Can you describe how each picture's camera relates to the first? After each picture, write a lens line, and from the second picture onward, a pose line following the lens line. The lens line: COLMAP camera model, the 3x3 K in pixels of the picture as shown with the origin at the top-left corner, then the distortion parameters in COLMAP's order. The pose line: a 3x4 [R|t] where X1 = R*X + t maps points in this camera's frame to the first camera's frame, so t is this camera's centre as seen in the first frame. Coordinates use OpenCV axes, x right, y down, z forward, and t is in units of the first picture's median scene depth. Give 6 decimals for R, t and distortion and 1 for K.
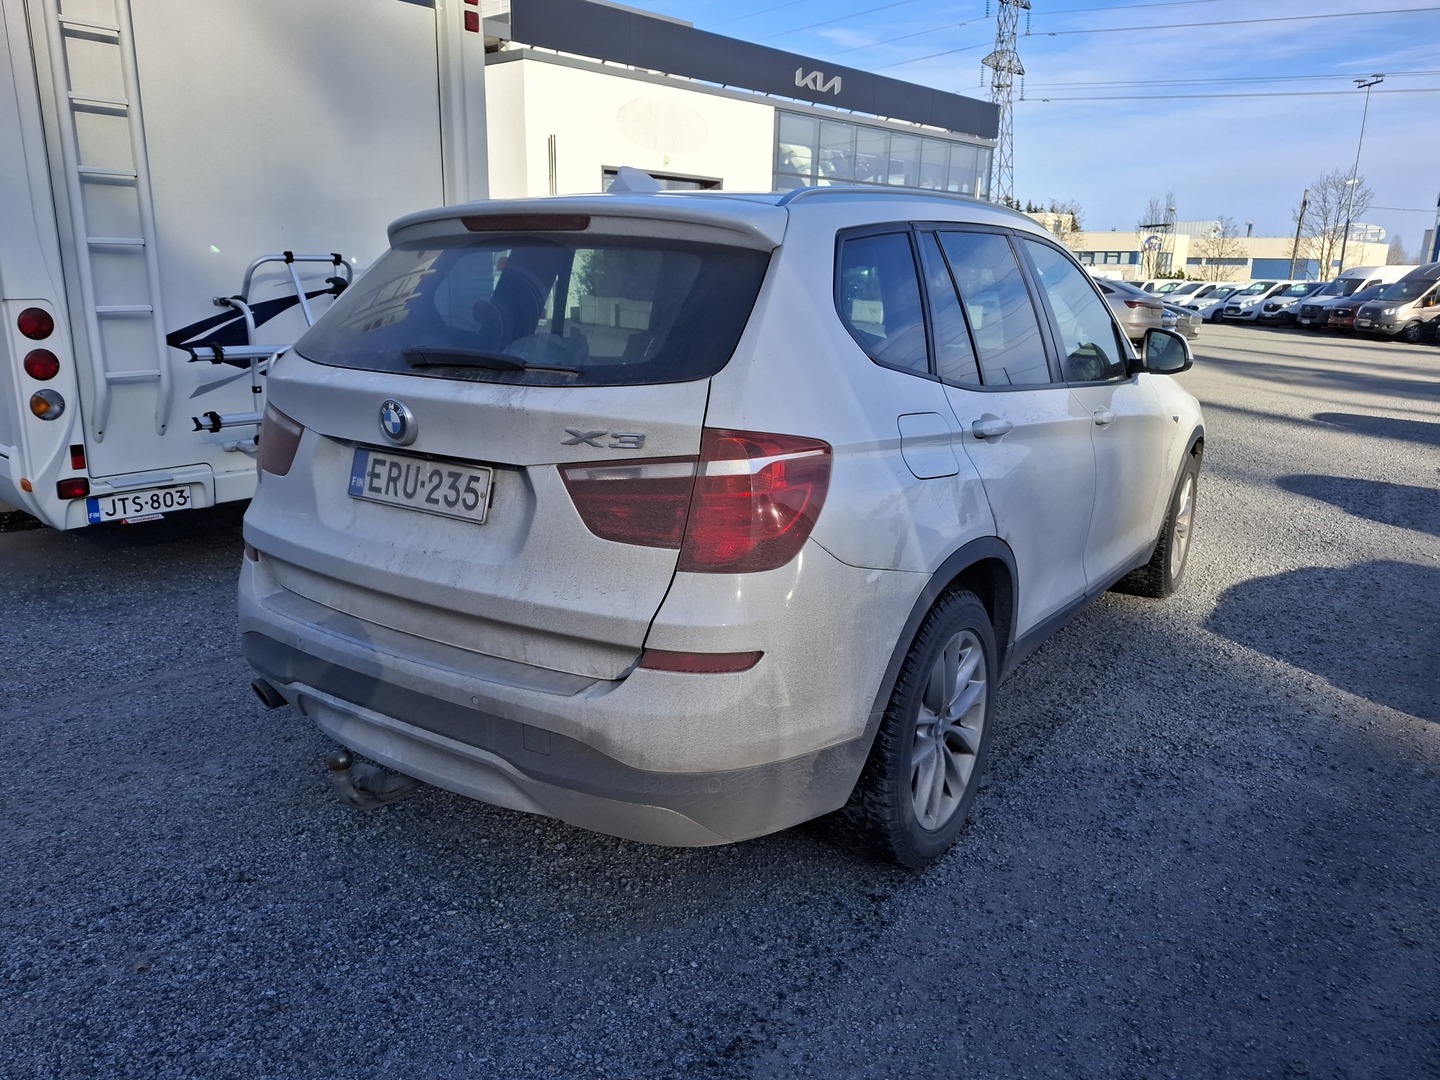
lens RADIAL K [[966.1, 0, 720.0], [0, 966.1, 540.0], [0, 0, 1]] dist [0.115492, -0.142508]
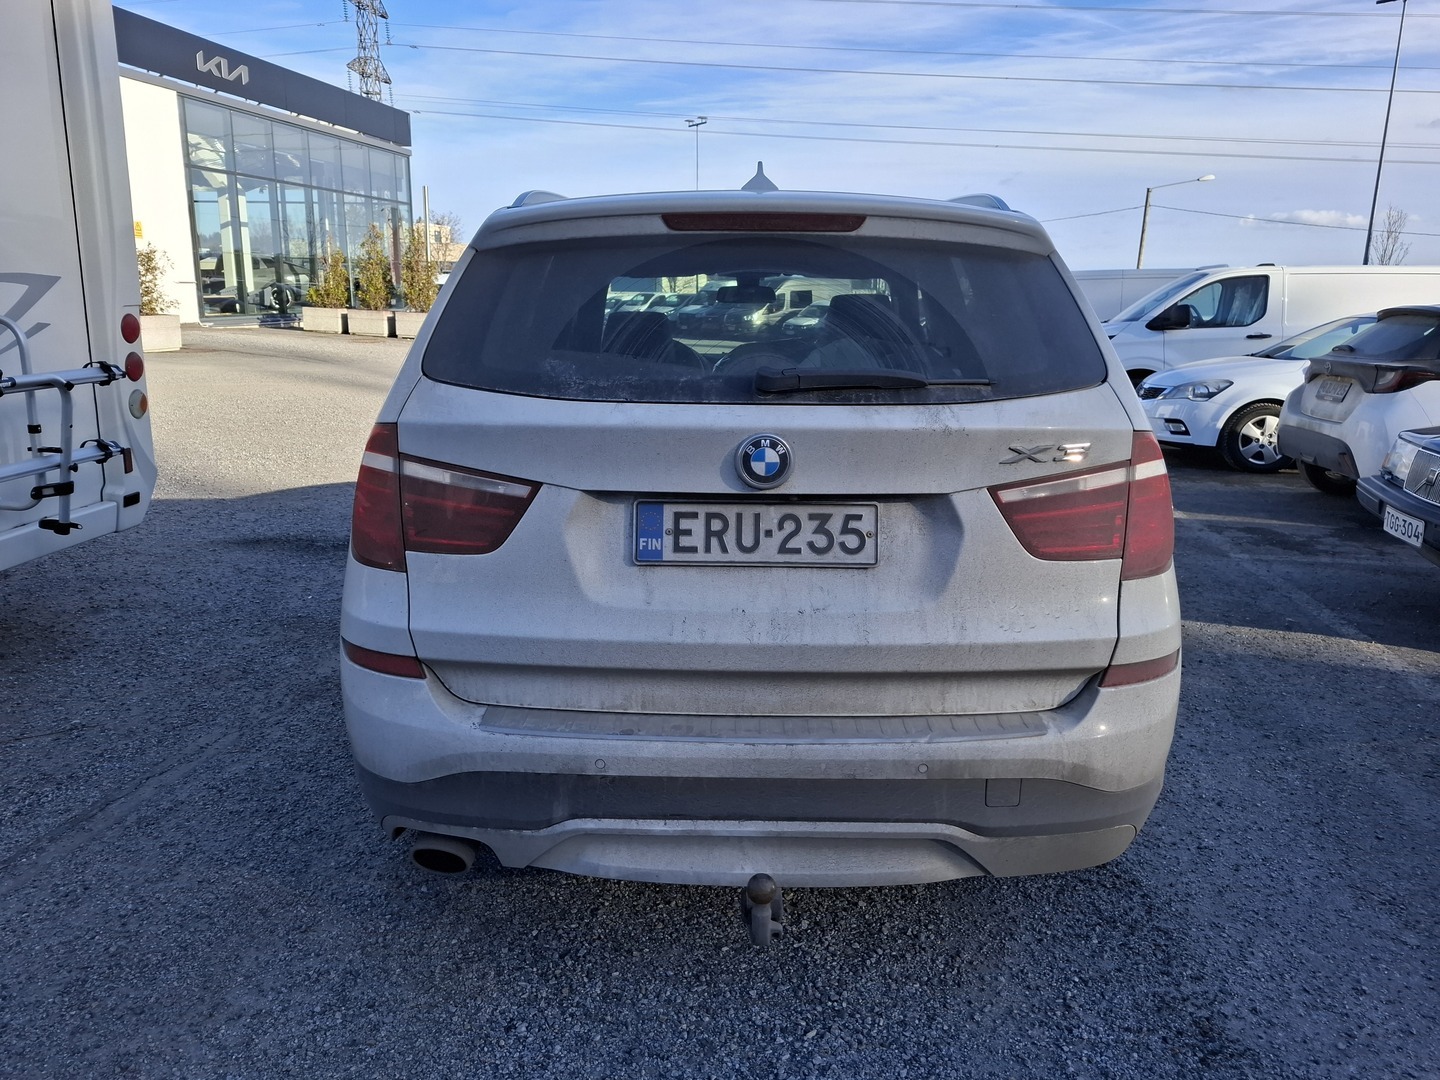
lens RADIAL K [[966.1, 0, 720.0], [0, 966.1, 540.0], [0, 0, 1]] dist [0.115492, -0.142508]
pose [[0.843174, -0.137869, 0.519662, -0.776383], [0.142456, 0.989305, 0.031327, -0.084201], [-0.518424, 0.047614, 0.853797, 0.318330]]
